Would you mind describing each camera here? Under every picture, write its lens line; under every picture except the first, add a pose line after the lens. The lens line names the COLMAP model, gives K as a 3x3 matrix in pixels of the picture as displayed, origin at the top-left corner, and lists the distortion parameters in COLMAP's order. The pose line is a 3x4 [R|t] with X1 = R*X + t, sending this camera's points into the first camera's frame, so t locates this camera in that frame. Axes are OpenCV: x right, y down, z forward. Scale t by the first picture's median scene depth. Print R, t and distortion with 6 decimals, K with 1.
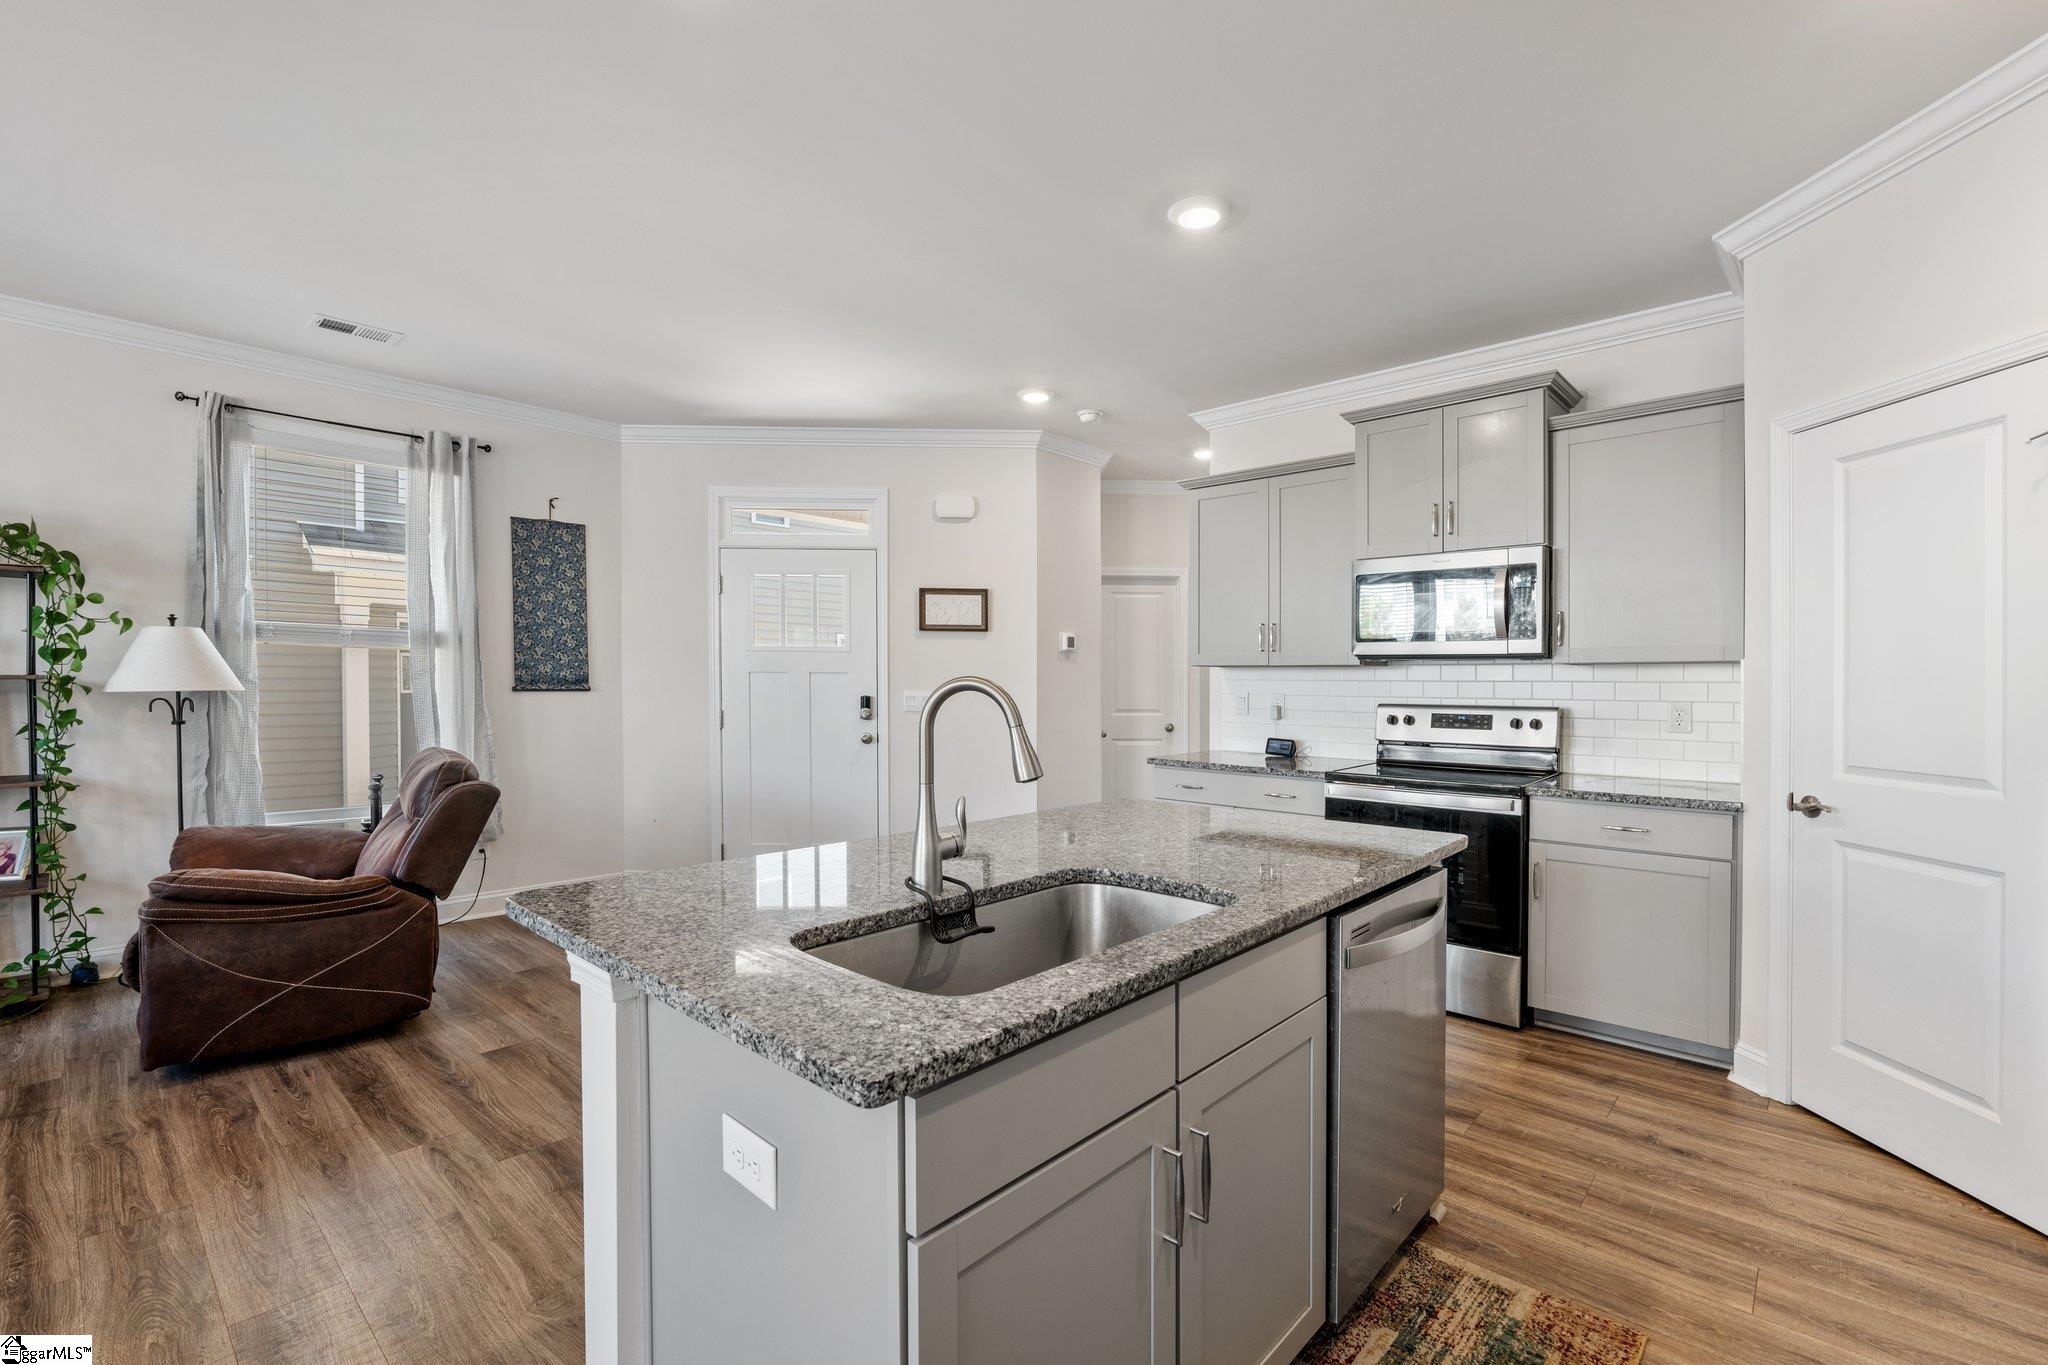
lens RADIAL K [[910.2, 0, 1034.7], [0, 910.2, 693.0], [0, 0, 1]] dist [-0.011560, 0.003156]
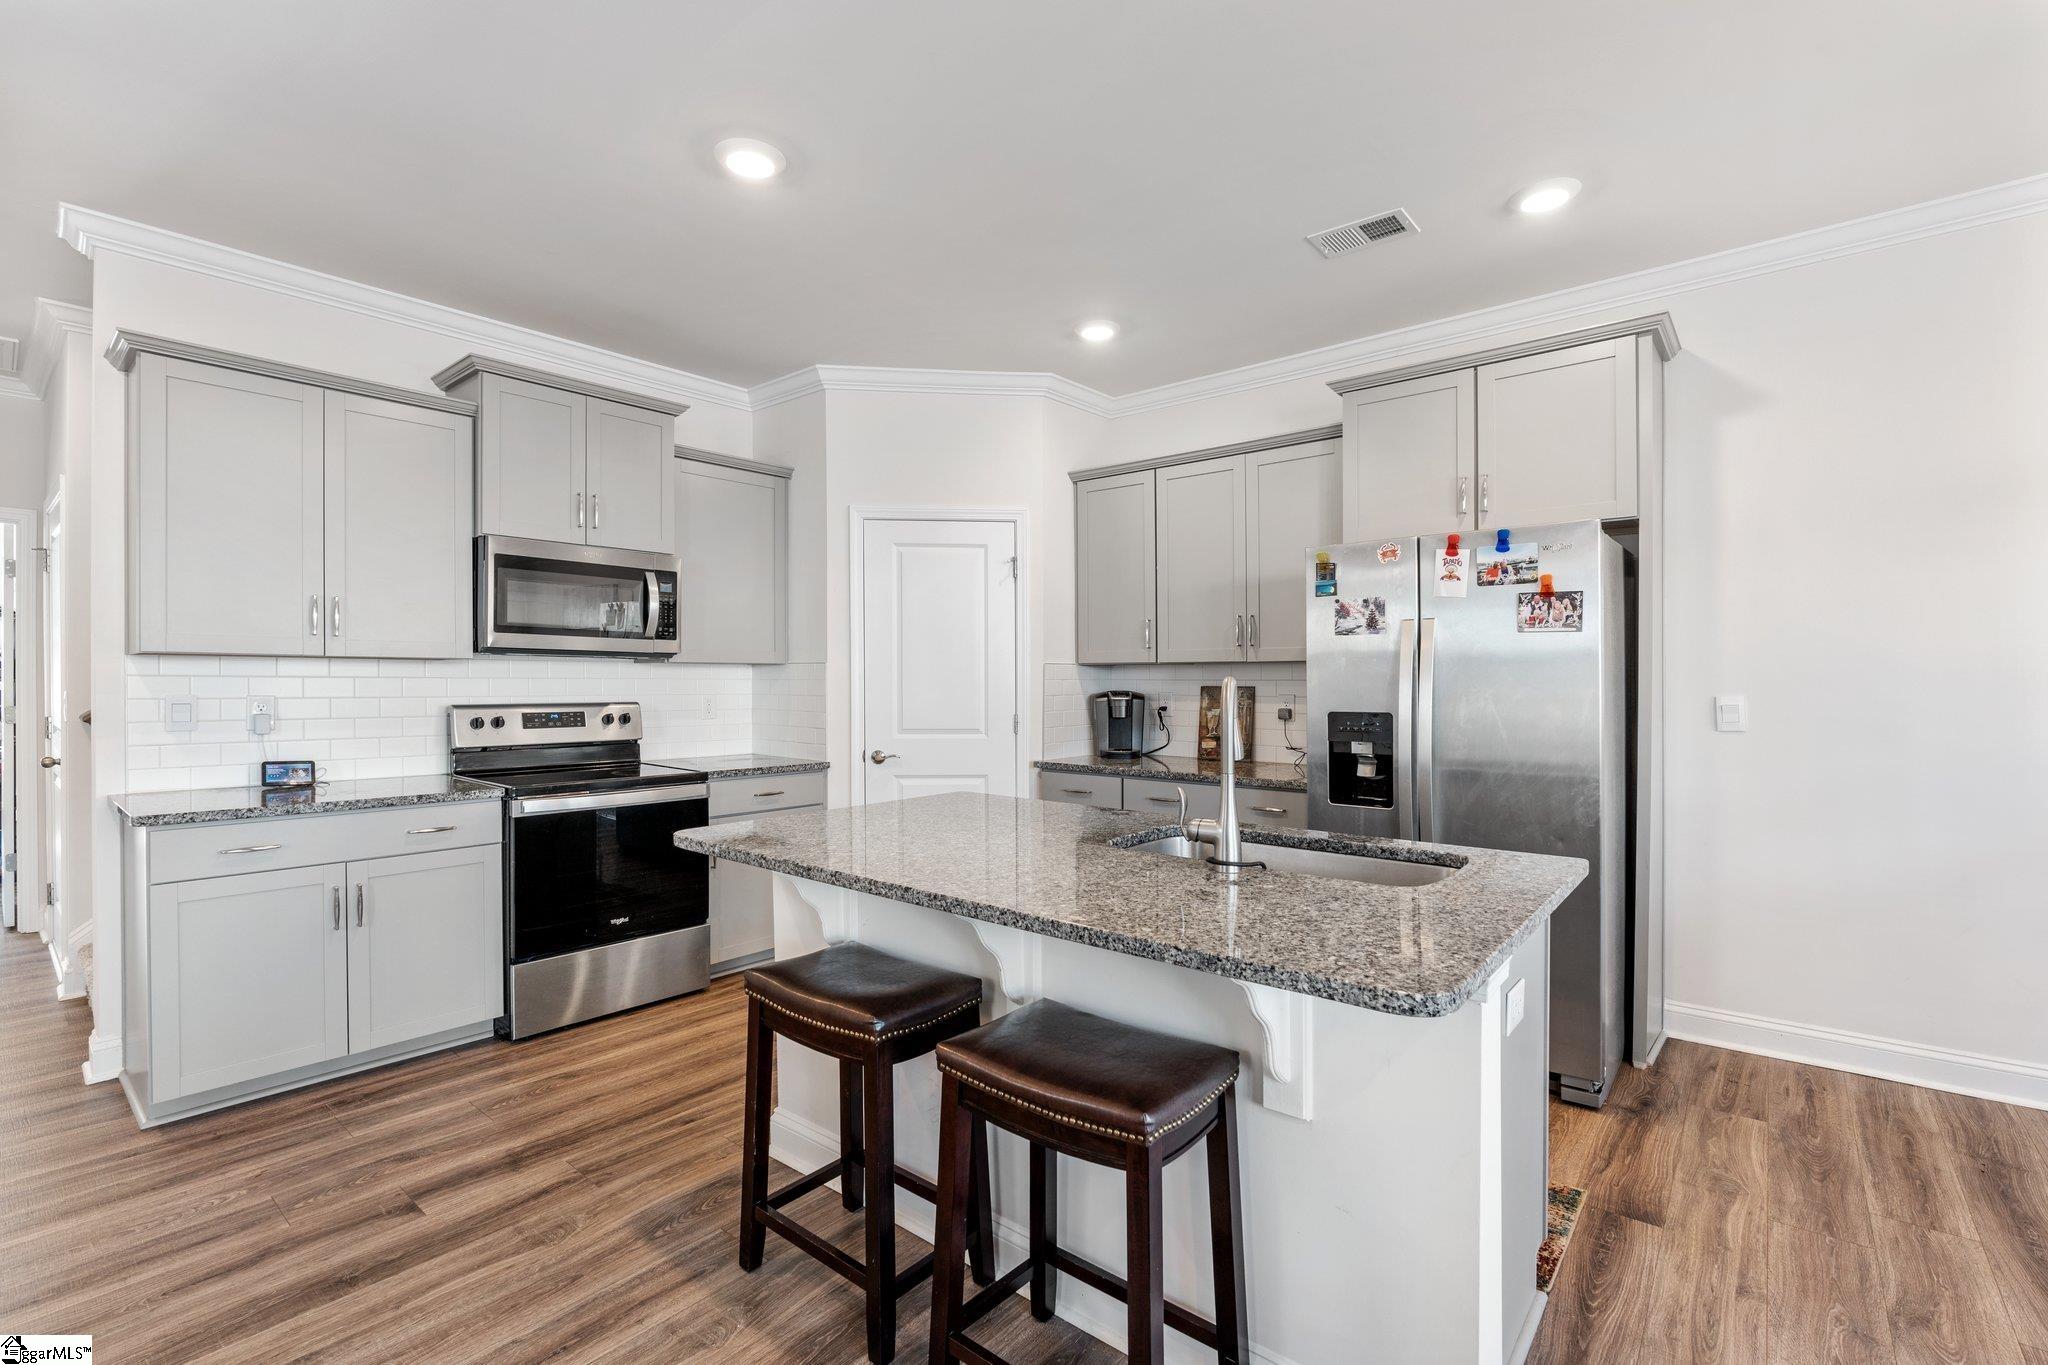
lens RADIAL K [[910.2, 0, 1024.6], [0, 910.2, 675.1], [0, 0, 1]] dist [-0.011560, 0.003156]
pose [[-0.042370, 0.003008, 0.999097, -0.493298], [0.011685, 0.999929, -0.002515, -0.007821], [-0.999034, 0.011568, -0.042402, 0.524829]]
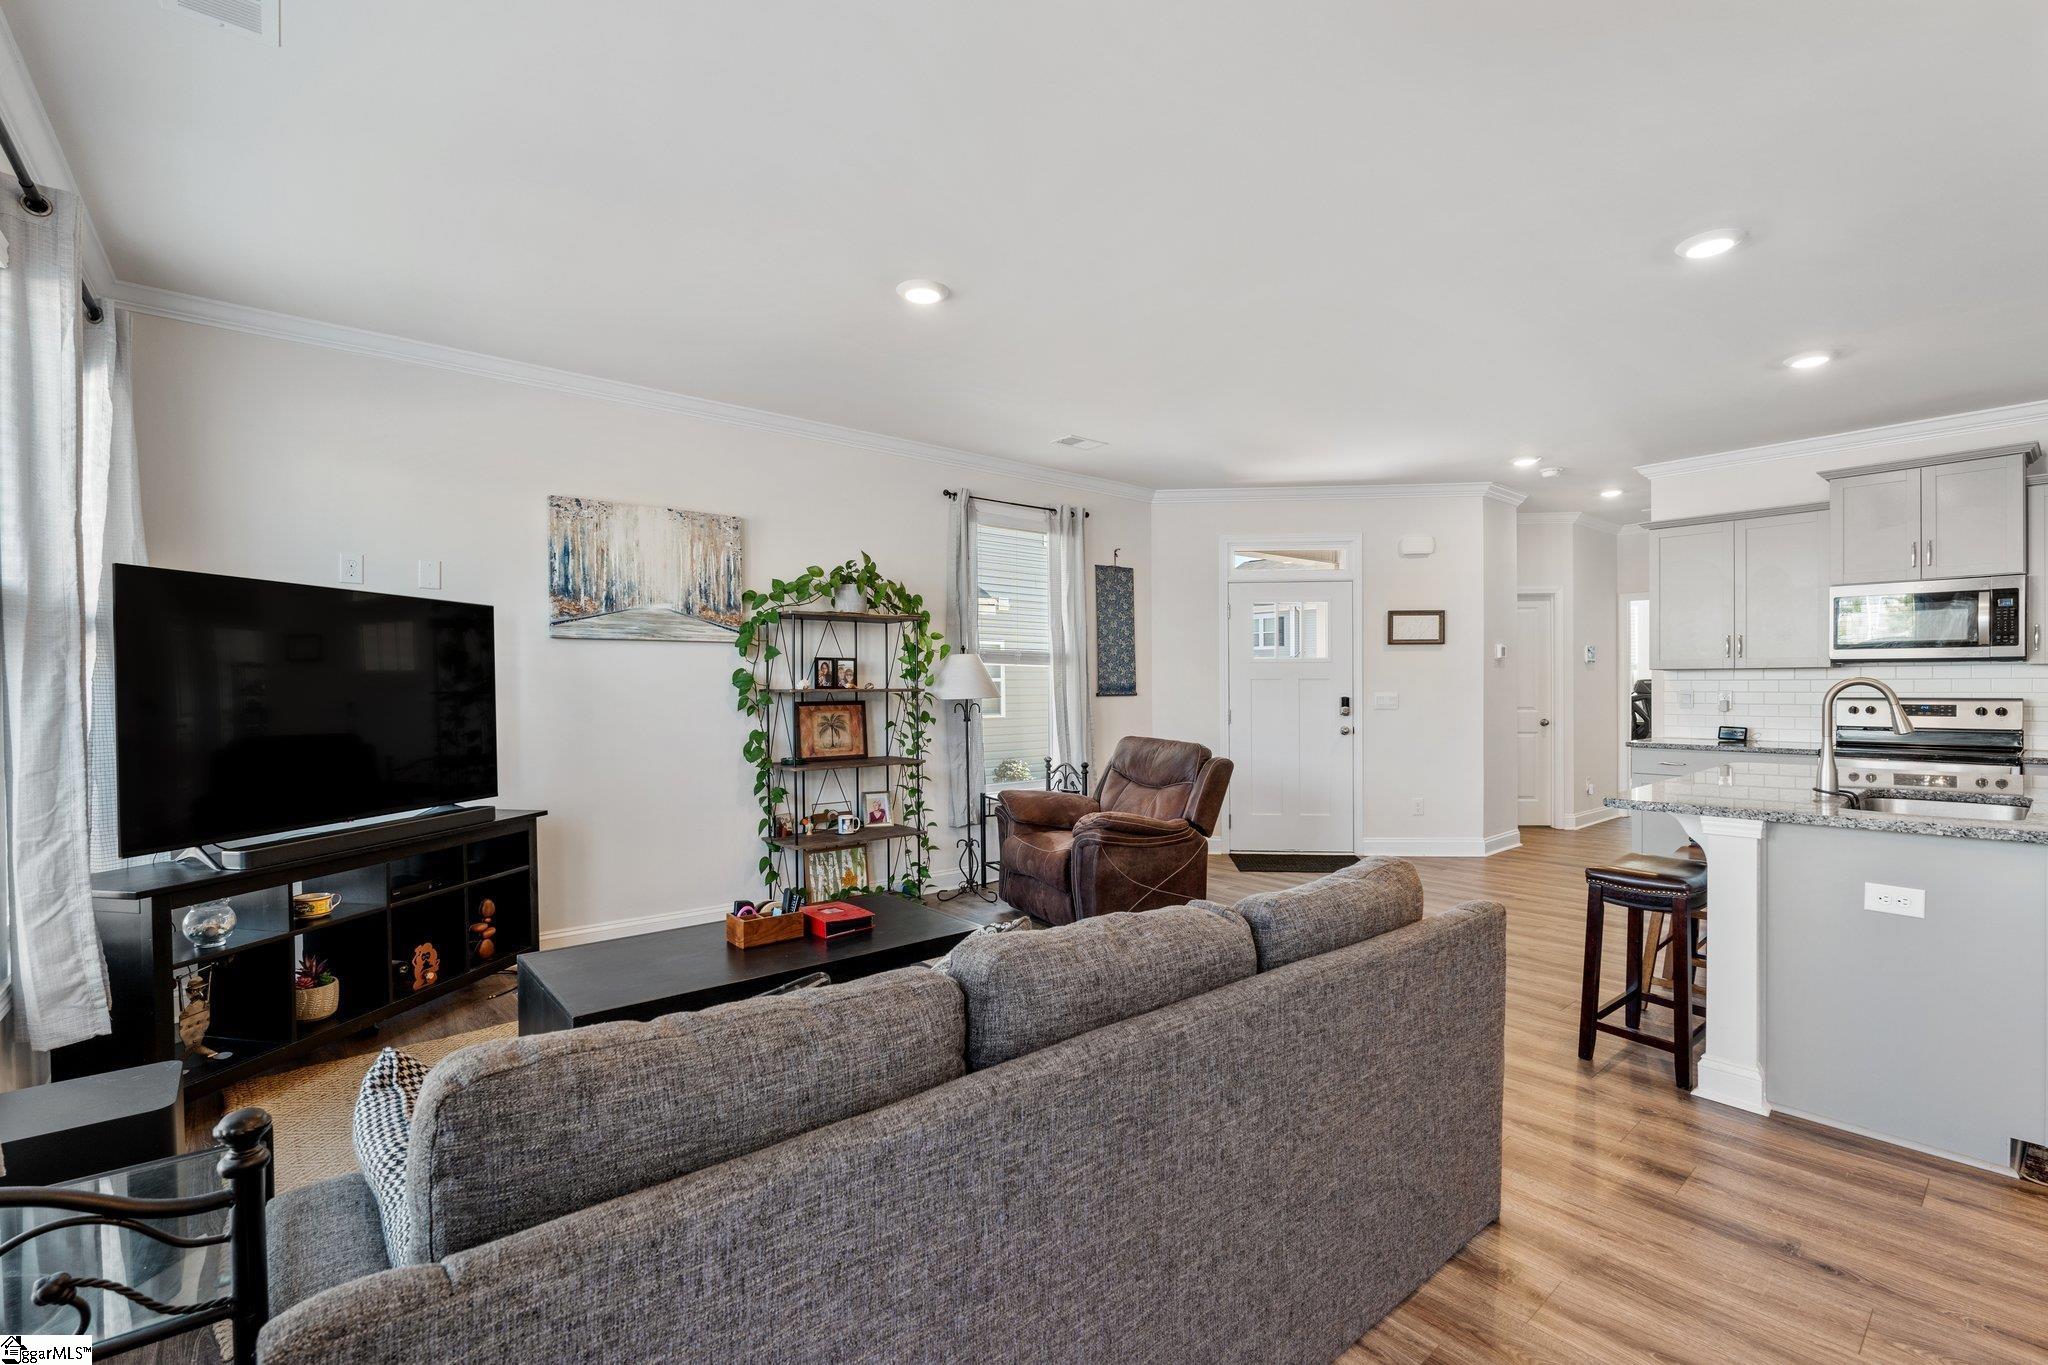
lens RADIAL K [[910.2, 0, 1039.5], [0, 910.2, 703.0], [0, 0, 1]] dist [-0.011560, 0.003156]
pose [[0.992682, -0.011476, -0.120213, -0.592454], [0.012380, 0.999900, 0.006773, -0.002842], [0.120123, -0.008212, 0.992725, -0.395532]]
